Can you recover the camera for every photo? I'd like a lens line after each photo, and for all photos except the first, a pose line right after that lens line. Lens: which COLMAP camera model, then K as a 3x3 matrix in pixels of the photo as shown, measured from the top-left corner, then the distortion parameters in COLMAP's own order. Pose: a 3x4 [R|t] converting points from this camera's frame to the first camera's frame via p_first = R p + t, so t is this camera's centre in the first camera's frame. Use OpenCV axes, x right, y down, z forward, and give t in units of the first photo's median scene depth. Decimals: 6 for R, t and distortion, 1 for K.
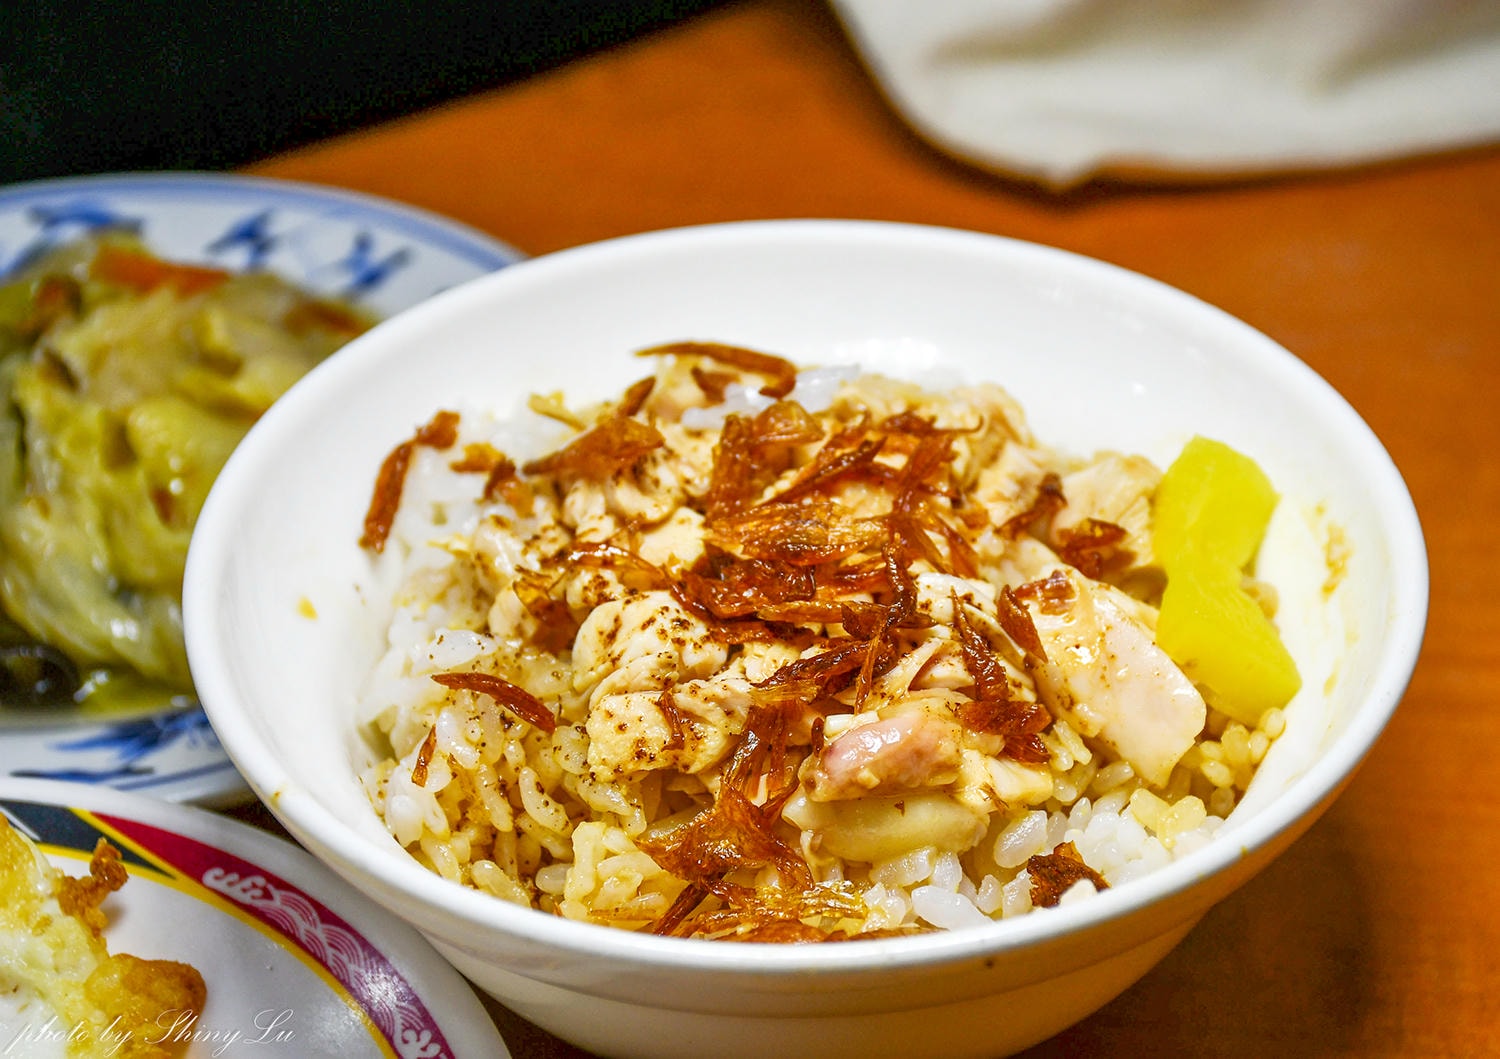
lens RADIAL K [[3304.7, 0, 834.9], [0, 3304.7, 528.9], [0, 0, 1]] dist [0.271353, 0.060660]
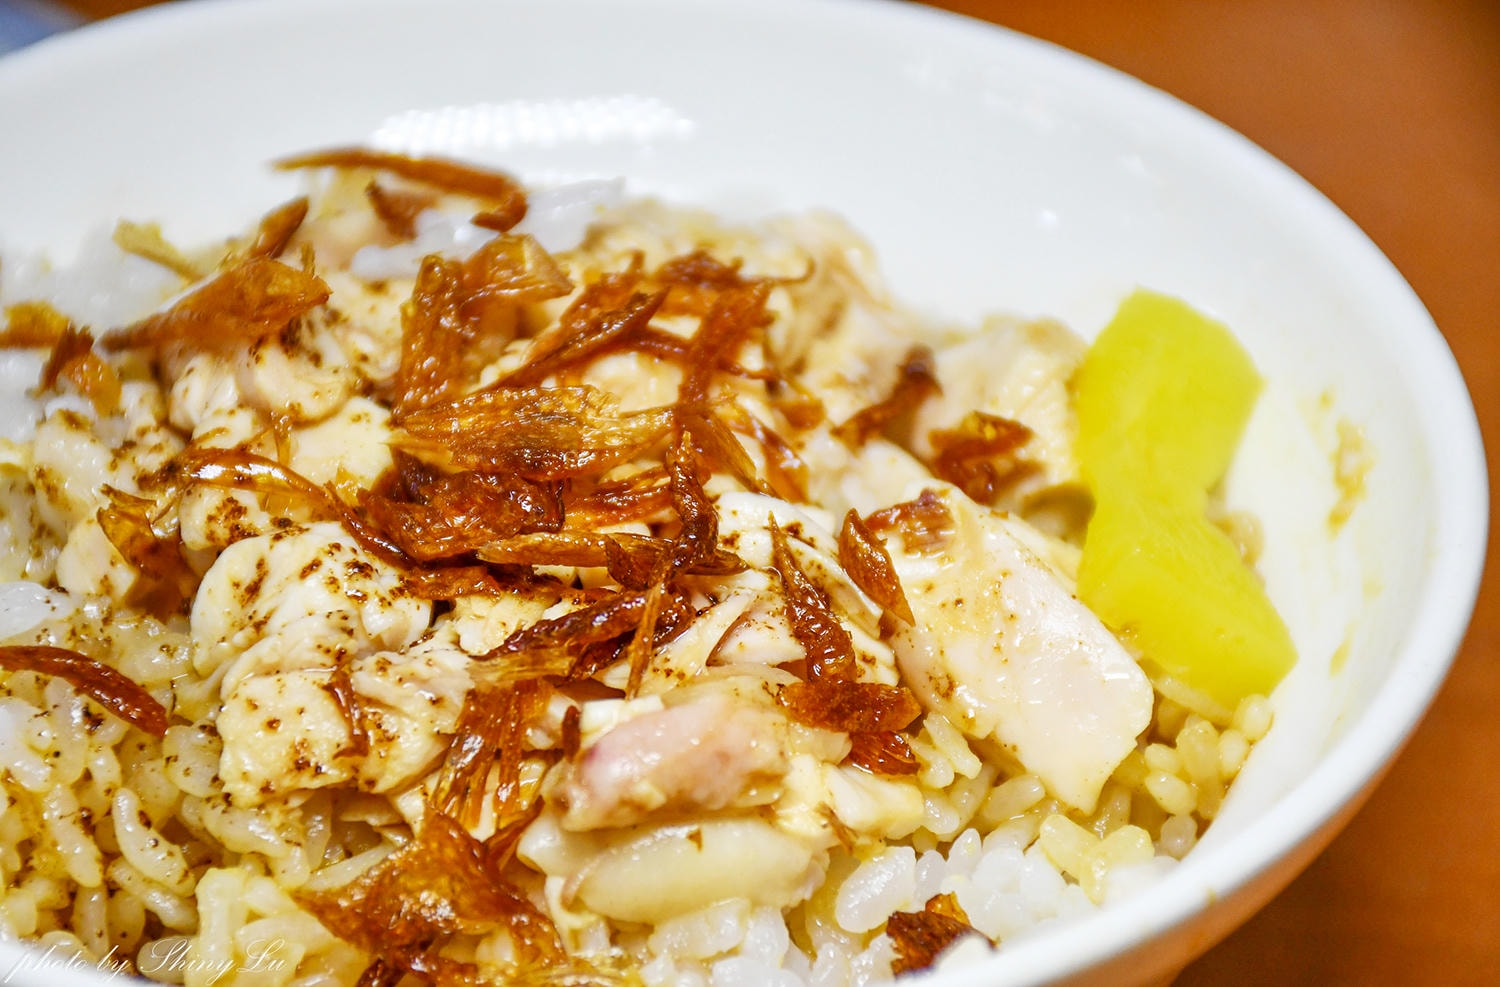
lens RADIAL K [[5988.4, 0, 750.0], [0, 5988.4, 493.5], [0, 0, 1]] dist [0.885422, -6.597435]
pose [[0.999167, -0.003626, 0.040653, -0.017375], [0.003977, 0.999955, -0.008567, 0.023928], [-0.040621, 0.008722, 0.999137, -0.199119]]
